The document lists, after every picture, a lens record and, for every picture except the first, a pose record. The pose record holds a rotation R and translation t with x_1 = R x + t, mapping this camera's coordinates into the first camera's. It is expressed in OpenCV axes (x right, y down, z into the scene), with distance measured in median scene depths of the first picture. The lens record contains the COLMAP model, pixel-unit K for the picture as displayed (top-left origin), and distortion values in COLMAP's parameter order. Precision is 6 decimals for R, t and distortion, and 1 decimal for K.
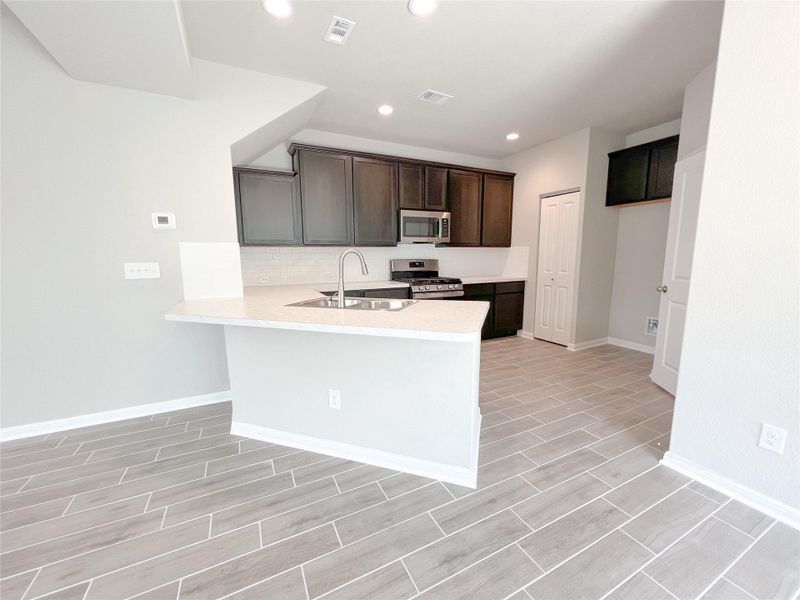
lens RADIAL K [[319.3, 0, 397.7], [0, 319.3, 301.1], [0, 0, 1]] dist [0.000128, 0.000261]
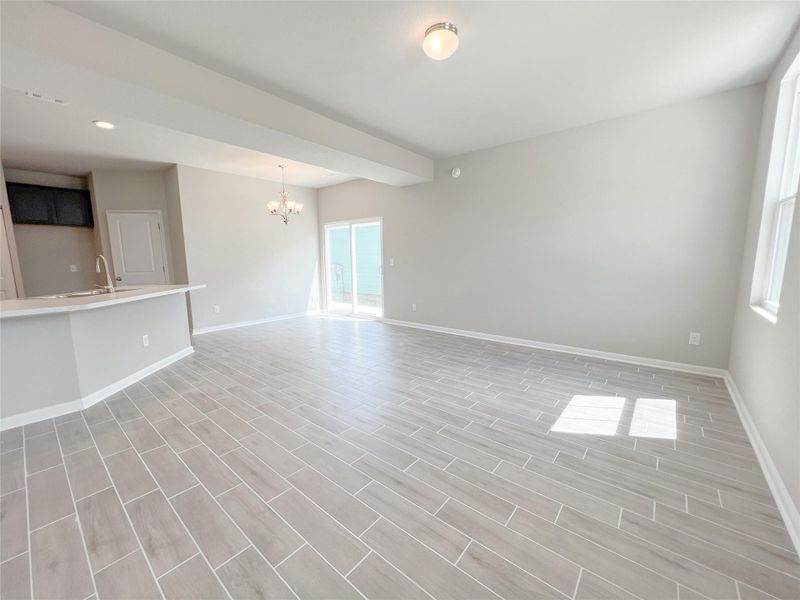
lens RADIAL K [[319.3, 0, 397.7], [0, 319.3, 301.1], [0, 0, 1]] dist [0.000128, 0.000261]
pose [[-0.398507, -0.113354, 0.910134, -1.140432], [0.146527, 0.971719, 0.185182, -0.012547], [-0.905385, 0.207155, -0.370627, 0.175460]]
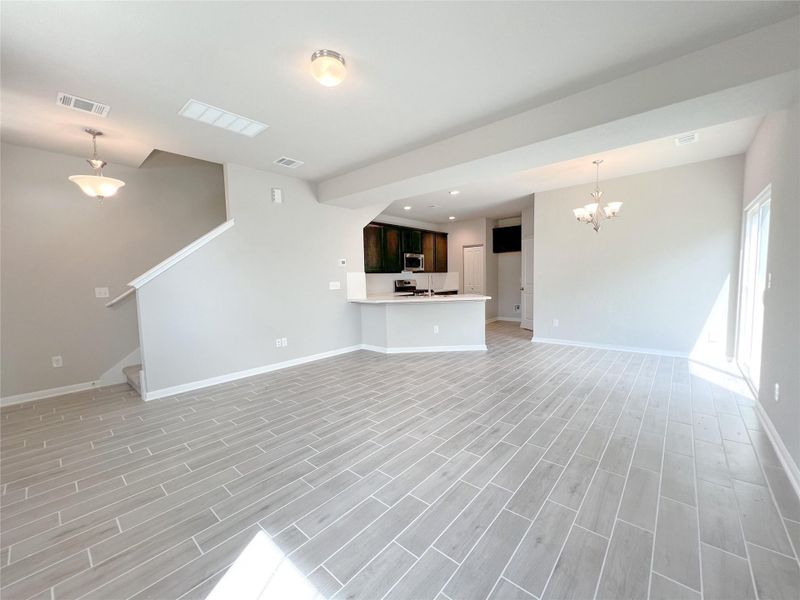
lens RADIAL K [[319.3, 0, 397.7], [0, 319.3, 301.1], [0, 0, 1]] dist [0.000128, 0.000261]
pose [[0.926191, -0.043602, 0.374526, -0.738884], [0.072389, 0.995376, -0.063134, 0.106414], [-0.370041, 0.085586, 0.925065, -0.689843]]
